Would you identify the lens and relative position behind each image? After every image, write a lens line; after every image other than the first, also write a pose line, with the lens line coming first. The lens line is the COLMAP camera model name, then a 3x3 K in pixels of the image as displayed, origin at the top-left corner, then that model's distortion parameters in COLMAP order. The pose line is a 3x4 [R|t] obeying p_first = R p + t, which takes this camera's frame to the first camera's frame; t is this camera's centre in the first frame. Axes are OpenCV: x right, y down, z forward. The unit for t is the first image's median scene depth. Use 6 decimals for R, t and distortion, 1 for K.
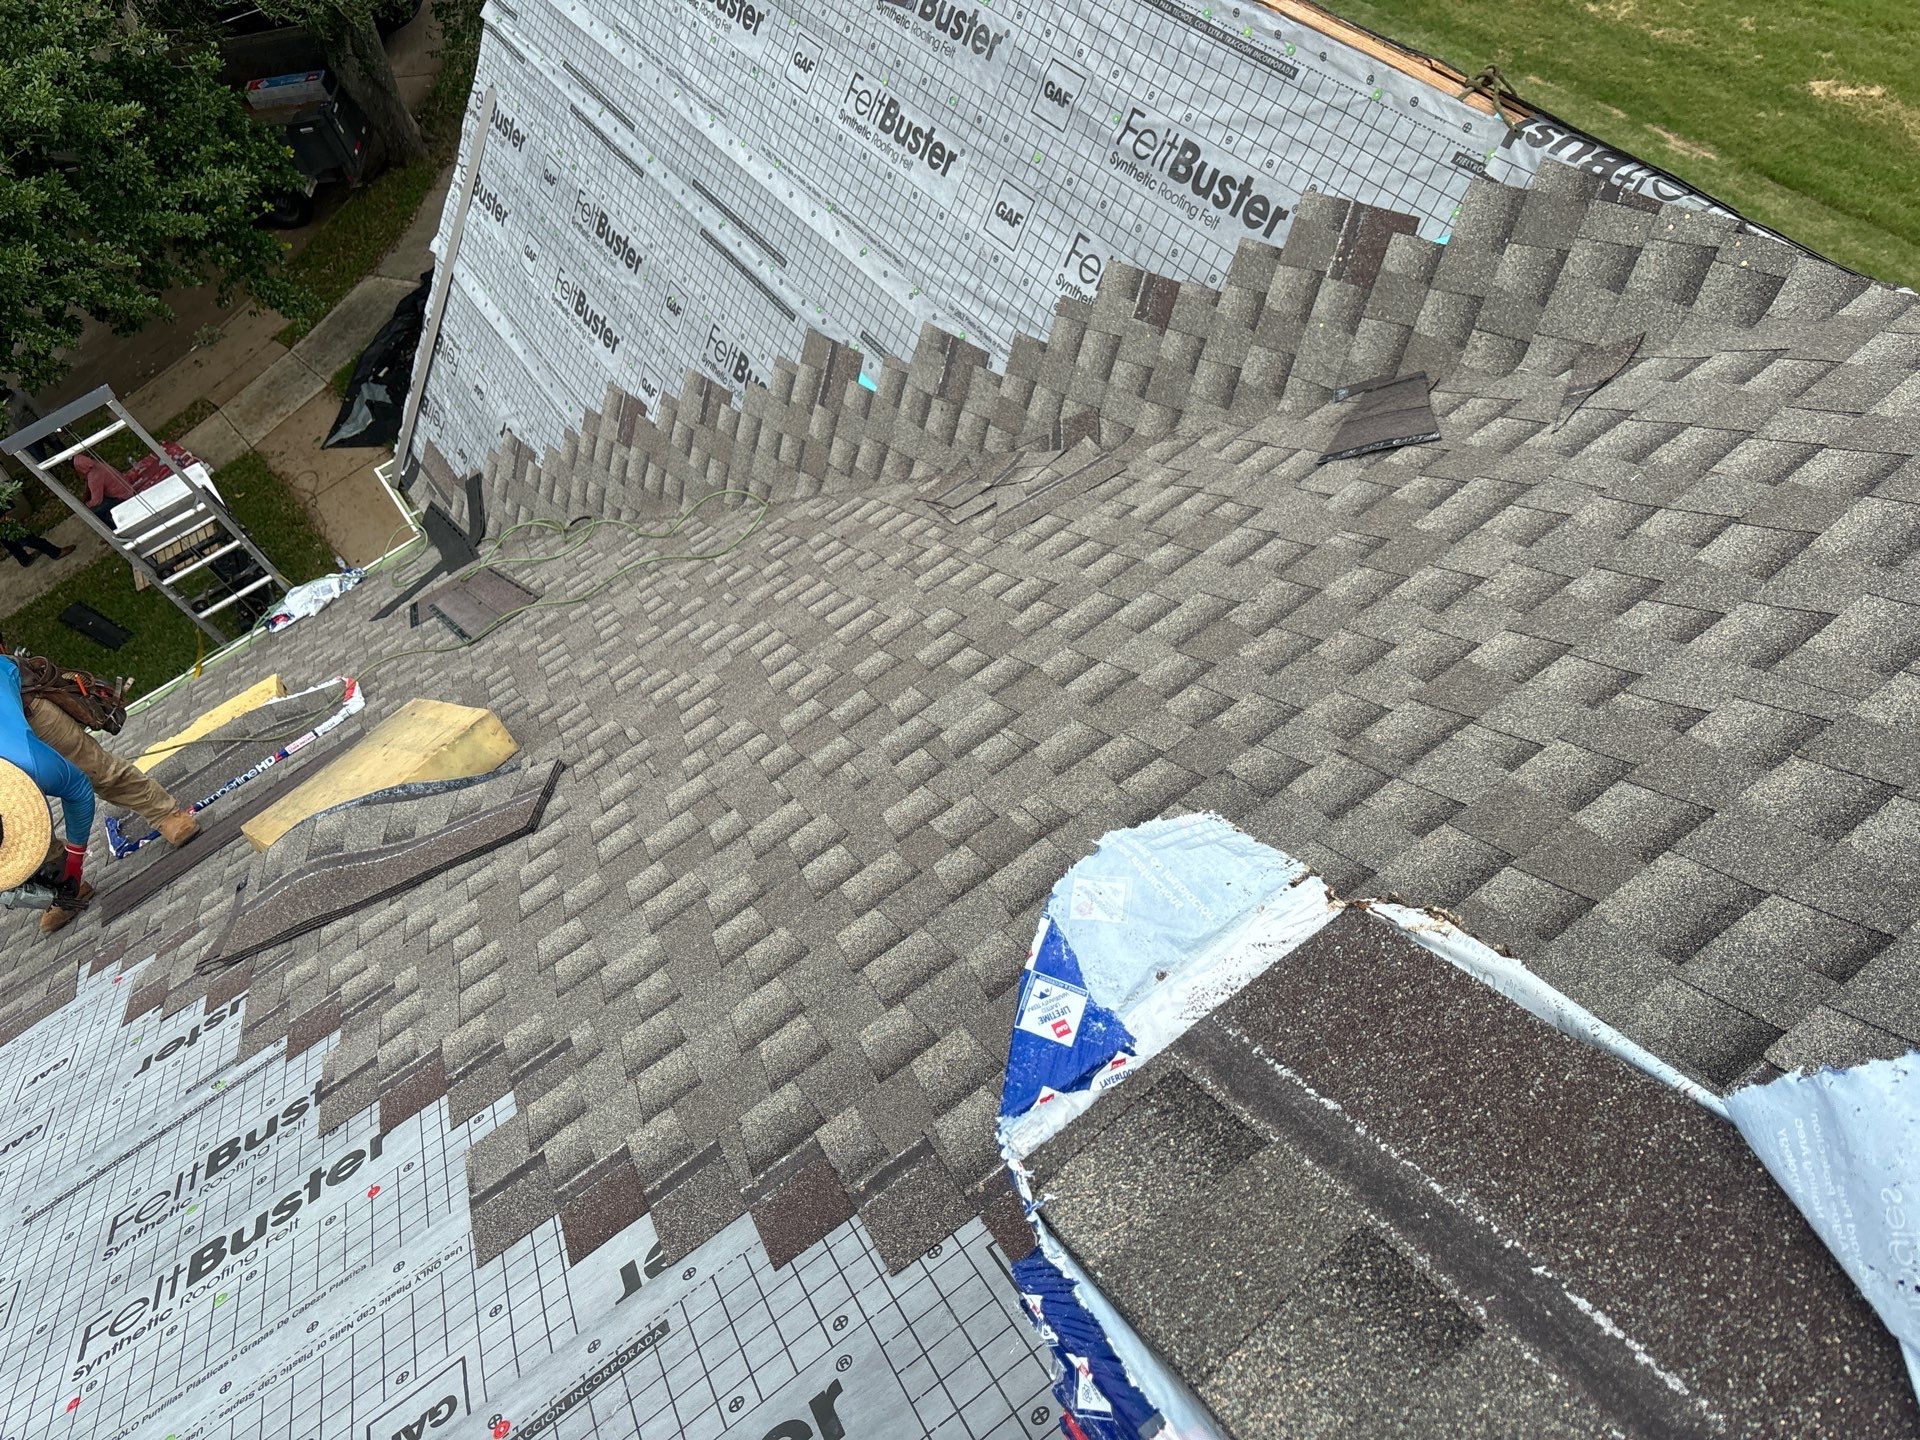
lens RADIAL K [[1455.7, 0, 931.6], [0, 1455.7, 680.6], [0, 0, 1]] dist [0.058185, -0.062249]
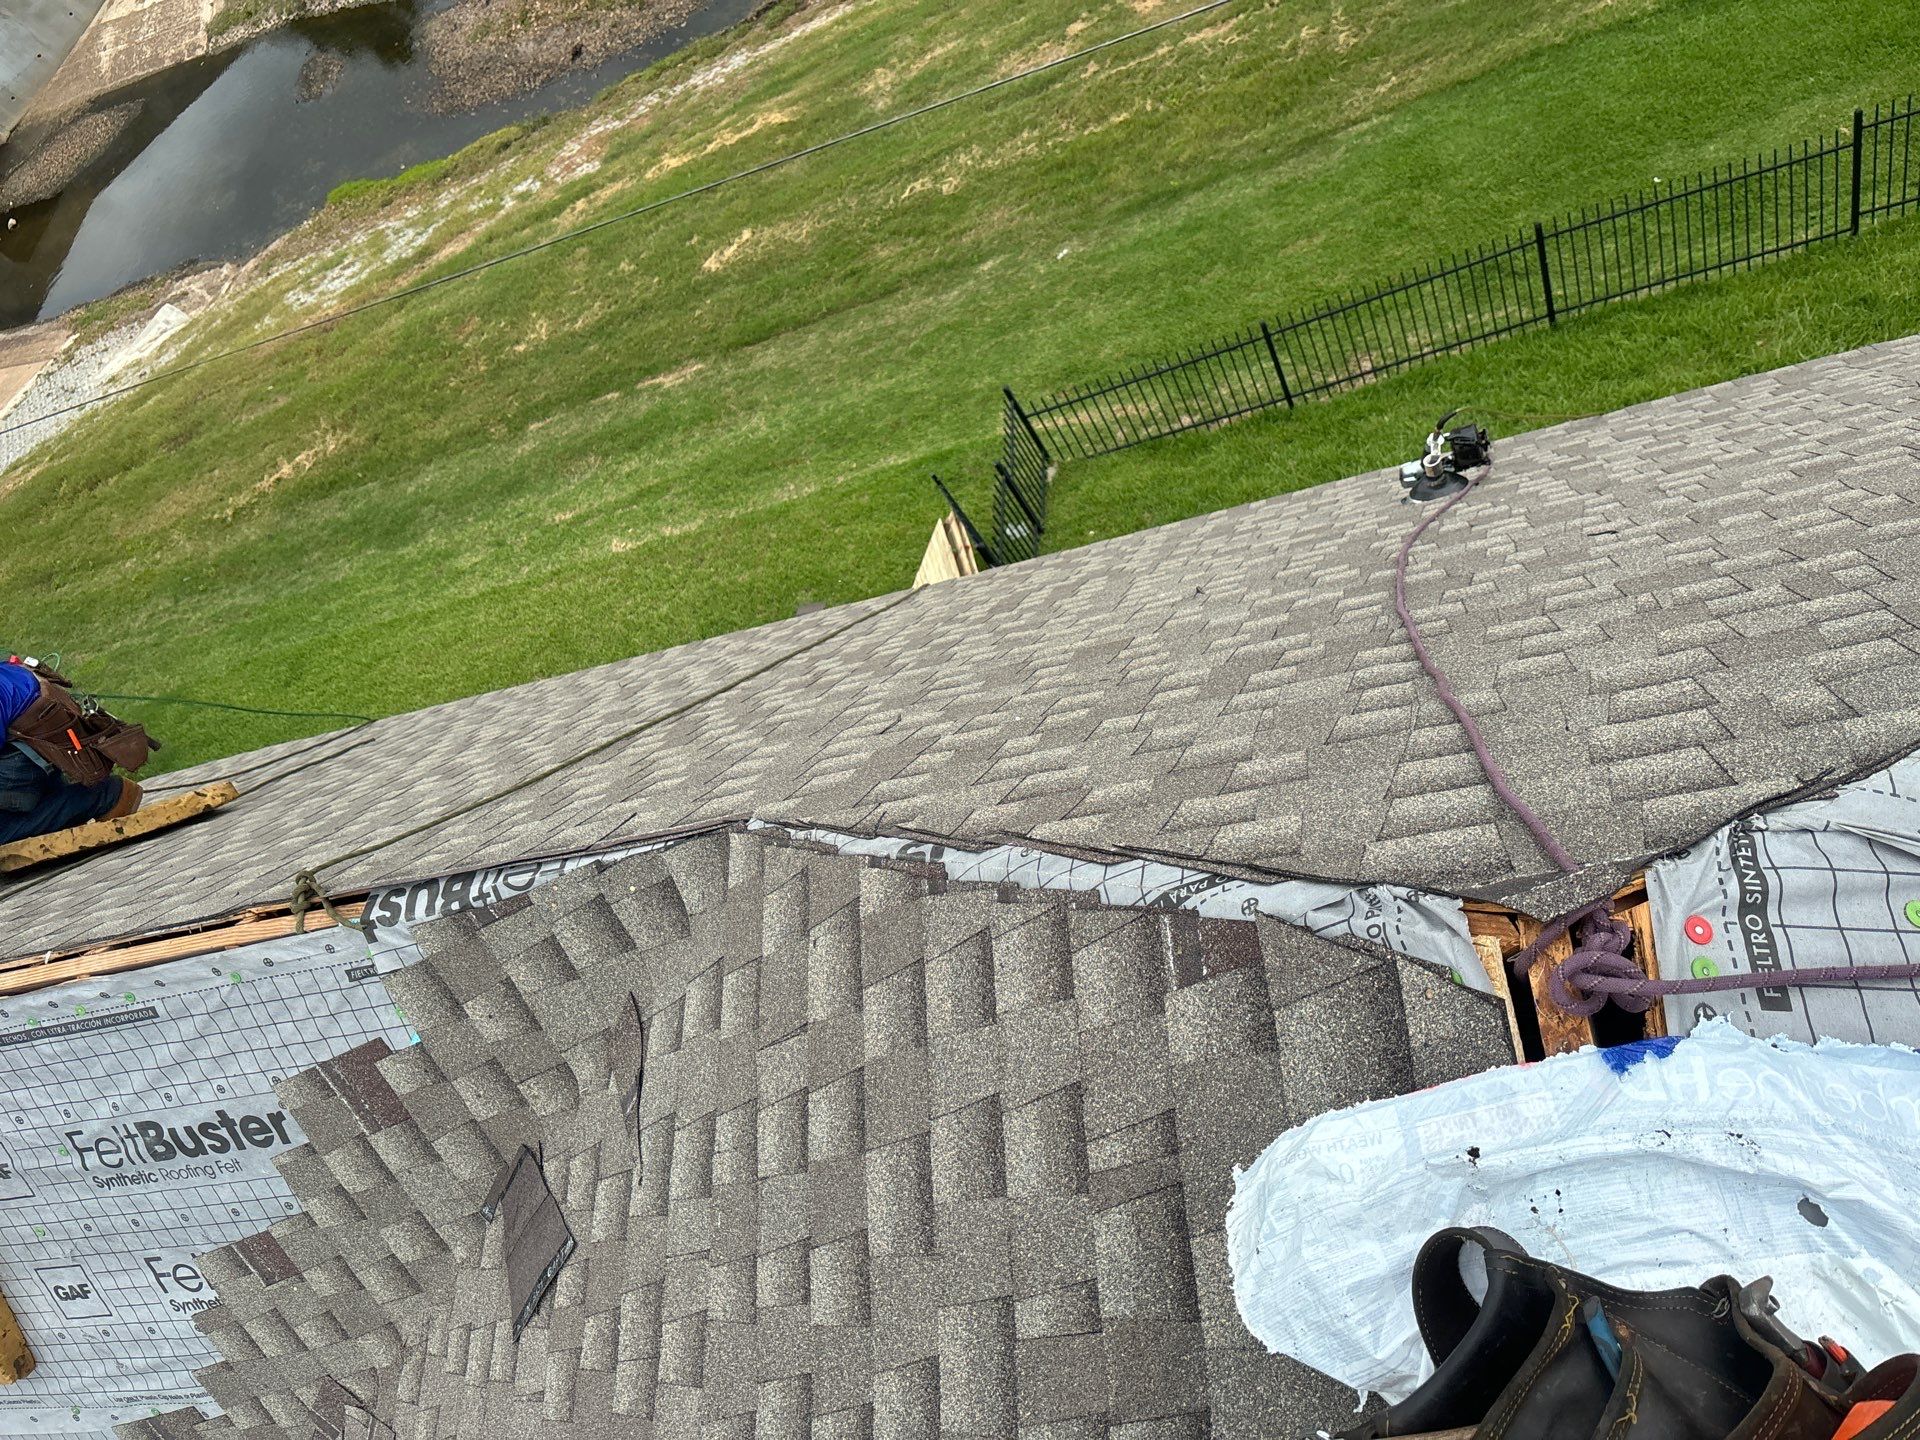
lens RADIAL K [[1455.7, 0, 949.1], [0, 1455.7, 664.5], [0, 0, 1]] dist [0.058185, -0.062249]
pose [[0.583411, -0.735356, 0.344796, 0.448569], [0.789972, 0.612377, -0.030636, -0.182843], [-0.188617, 0.290253, 0.938178, 0.079679]]
